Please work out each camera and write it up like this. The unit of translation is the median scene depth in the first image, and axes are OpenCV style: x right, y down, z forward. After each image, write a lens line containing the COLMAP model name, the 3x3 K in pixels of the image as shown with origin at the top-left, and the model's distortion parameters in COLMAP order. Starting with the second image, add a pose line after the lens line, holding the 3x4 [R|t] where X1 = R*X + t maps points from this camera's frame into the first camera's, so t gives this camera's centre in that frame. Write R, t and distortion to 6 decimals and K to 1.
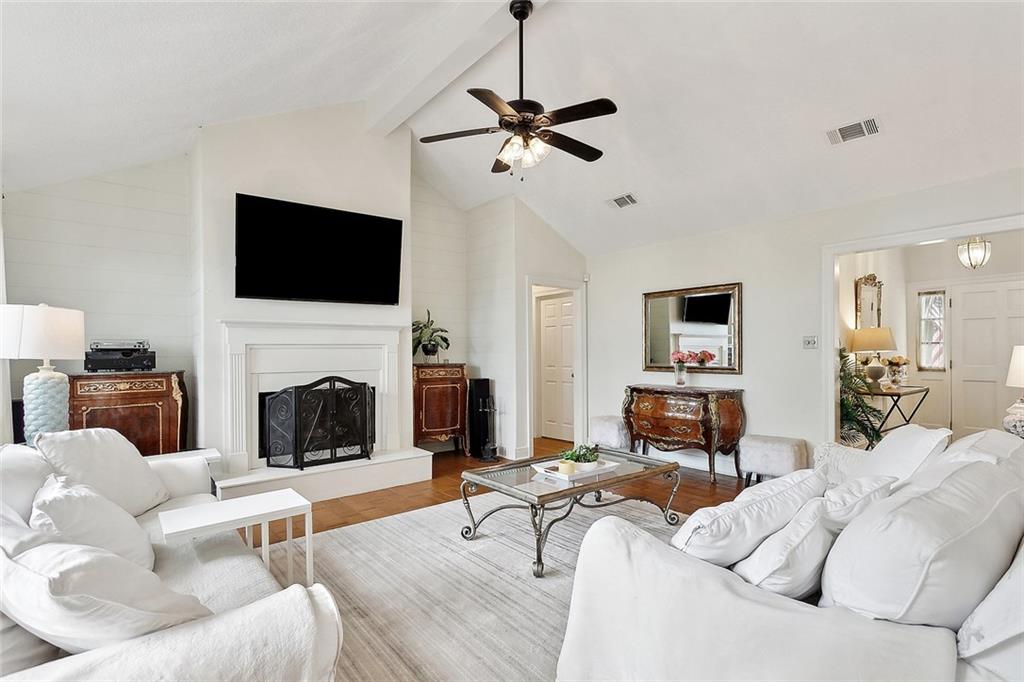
lens RADIAL K [[489.7, 0, 512.0], [0, 489.7, 347.8], [0, 0, 1]] dist [-0.002877, 0.003025]
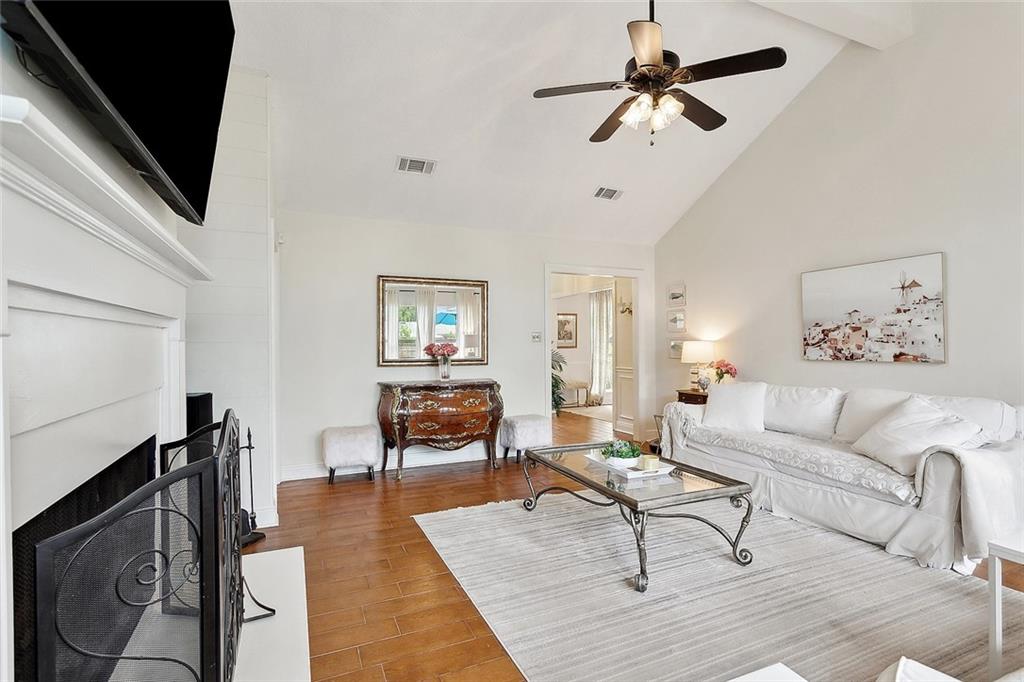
lens RADIAL K [[489.7, 0, 512.1], [0, 489.7, 342.2], [0, 0, 1]] dist [-0.002877, 0.003025]
pose [[0.260309, 0.001220, 0.965525, -0.560445], [-0.010284, 0.999946, 0.001509, 0.001359], [-0.965471, -0.010322, 0.260308, 0.634239]]
